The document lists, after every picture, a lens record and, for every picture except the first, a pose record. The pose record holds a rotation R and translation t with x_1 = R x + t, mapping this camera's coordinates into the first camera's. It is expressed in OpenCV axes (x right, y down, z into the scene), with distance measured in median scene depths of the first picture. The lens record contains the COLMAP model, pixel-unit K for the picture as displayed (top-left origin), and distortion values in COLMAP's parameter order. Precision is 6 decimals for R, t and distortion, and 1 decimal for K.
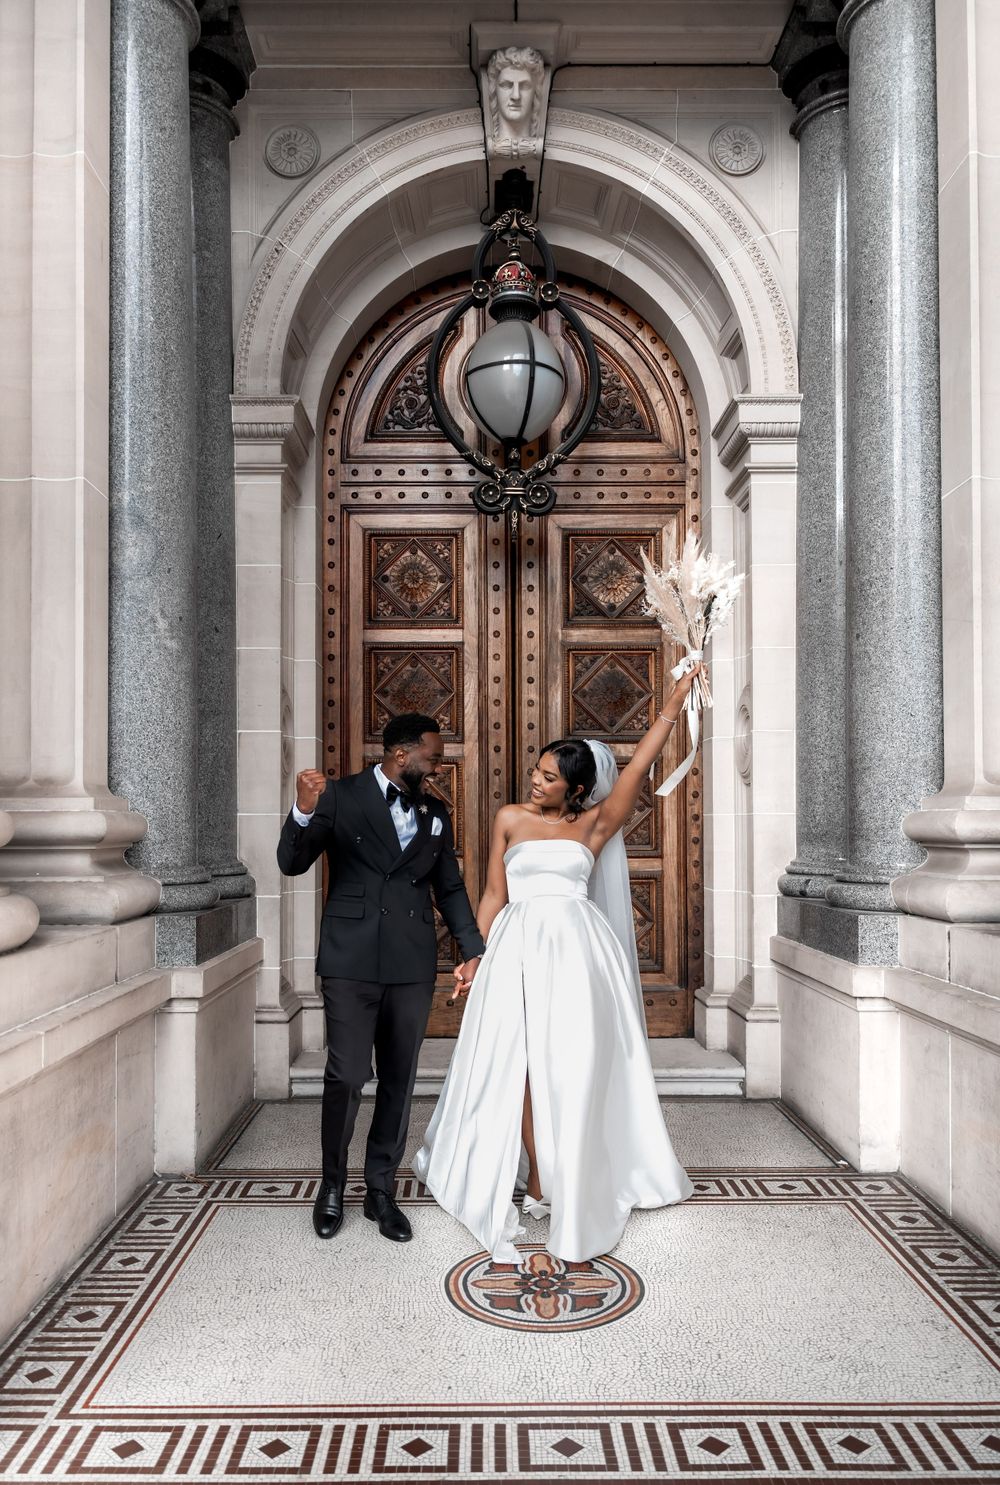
lens RADIAL K [[1156.8, 0, 485.4], [0, 1156.8, 765.5], [0, 0, 1]] dist [-0.023809, 0.003281]
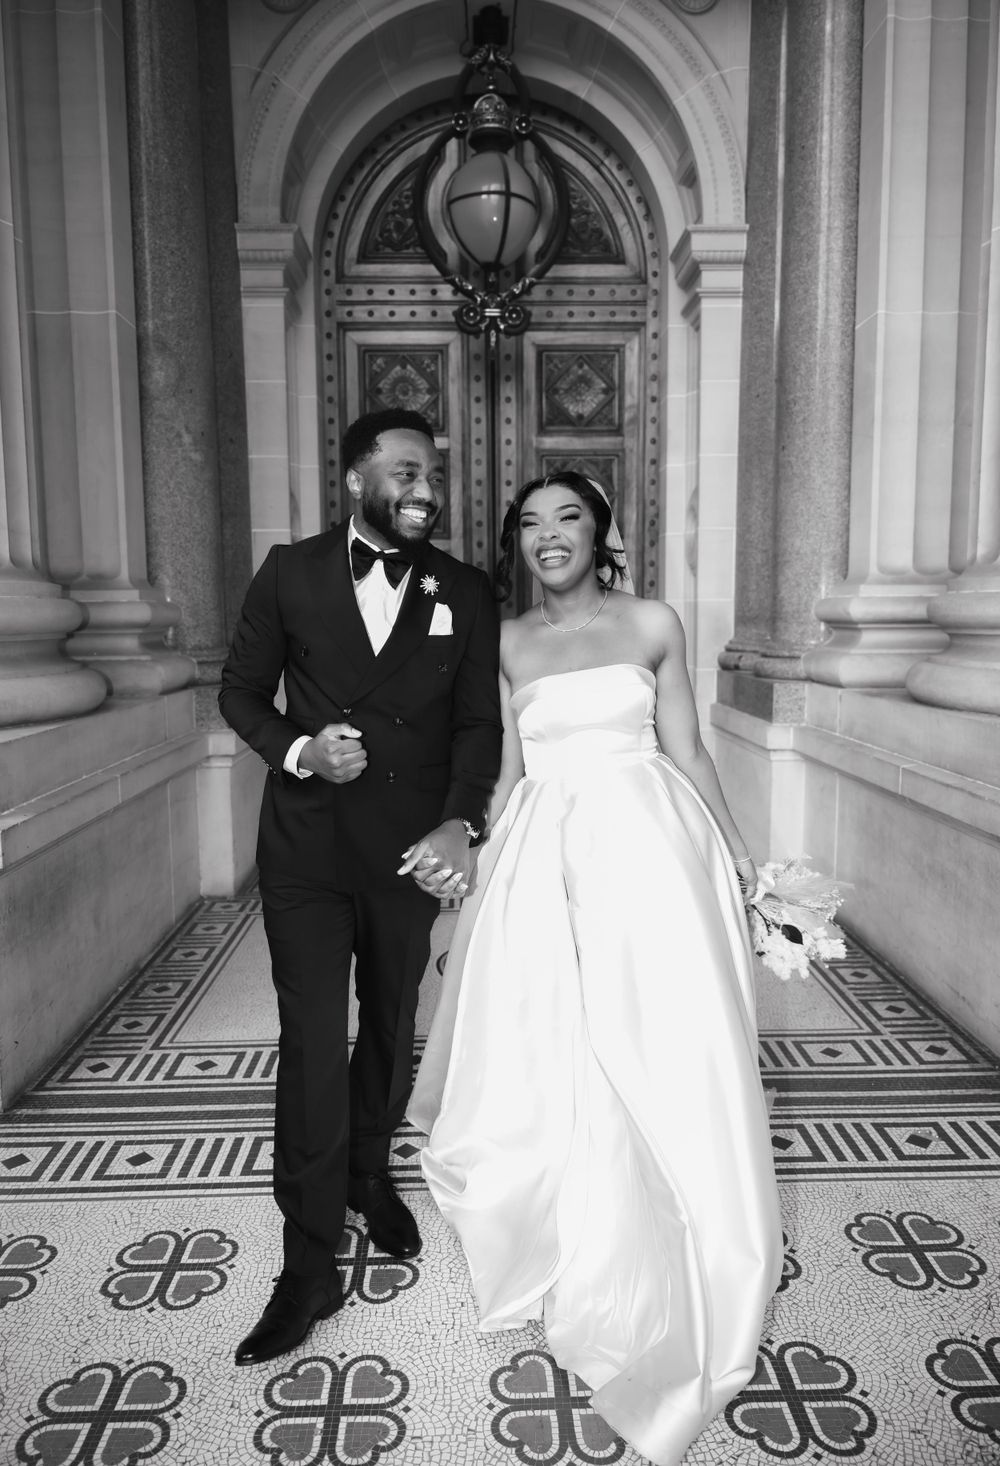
lens RADIAL K [[1152.4, 0, 501.7], [0, 1152.4, 710.6], [0, 0, 1]] dist [-0.007353, -0.009668]
pose [[0.999811, -0.007552, 0.017924, 0.011045], [0.005054, 0.990756, 0.135562, -0.006224], [-0.018782, -0.135446, 0.990607, -0.160452]]
